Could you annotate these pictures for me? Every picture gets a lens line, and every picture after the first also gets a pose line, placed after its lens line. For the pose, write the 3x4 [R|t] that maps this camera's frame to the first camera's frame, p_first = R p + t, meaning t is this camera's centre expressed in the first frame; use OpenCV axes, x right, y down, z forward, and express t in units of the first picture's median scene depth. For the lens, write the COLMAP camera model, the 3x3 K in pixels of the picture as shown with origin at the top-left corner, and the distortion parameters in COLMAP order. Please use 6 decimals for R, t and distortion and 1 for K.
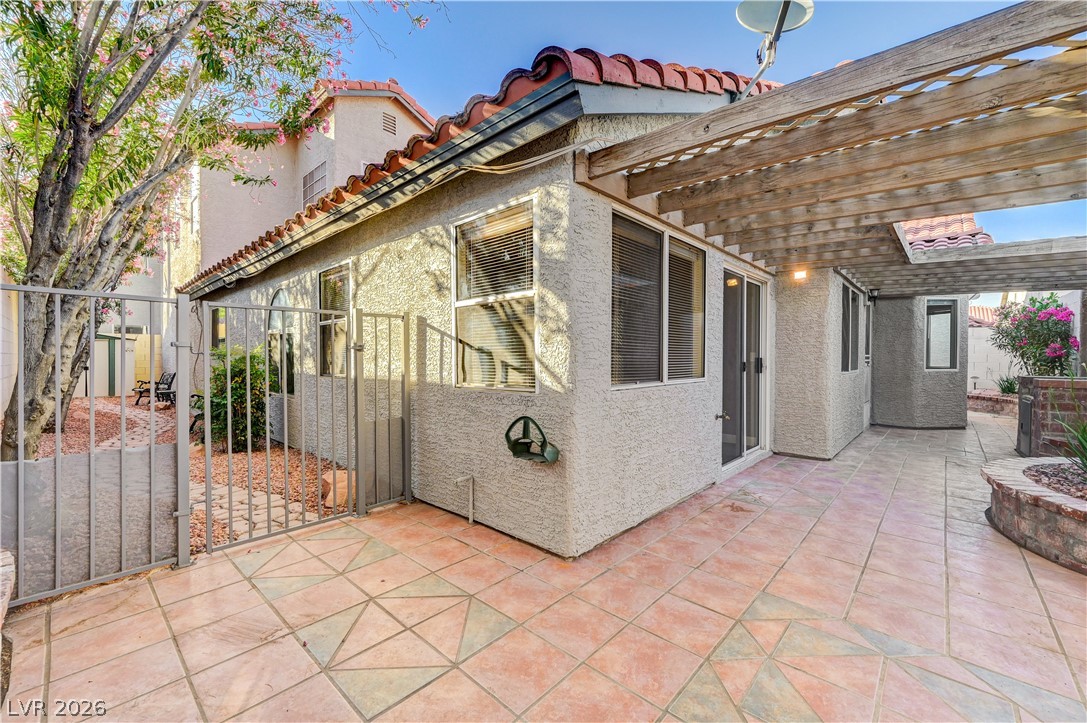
lens RADIAL K [[430.2, 0, 541.3], [0, 430.2, 360.5], [0, 0, 1]] dist [0.003213, 0.000103]
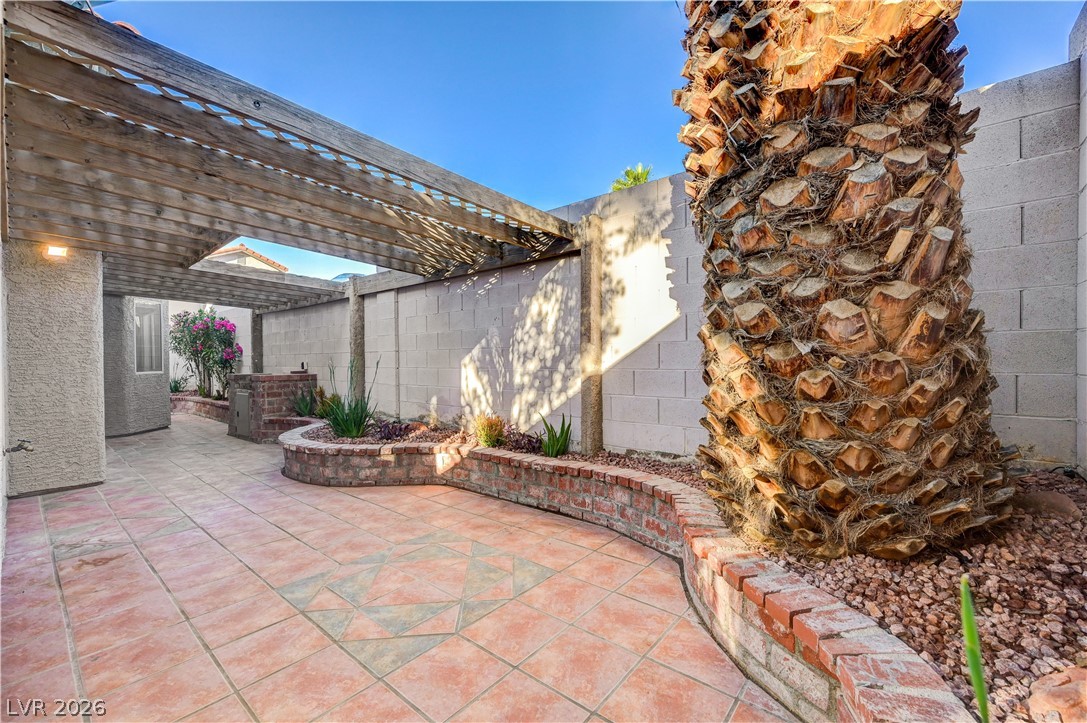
lens RADIAL K [[463.1, 0, 541.0], [0, 463.1, 360.3], [0, 0, 1]] dist [0.003240, 0.000600]
pose [[-0.051783, -0.003999, 0.998650, -0.477796], [0.016726, 0.999848, 0.004871, 0.008090], [-0.998518, 0.016956, -0.051708, 0.345032]]
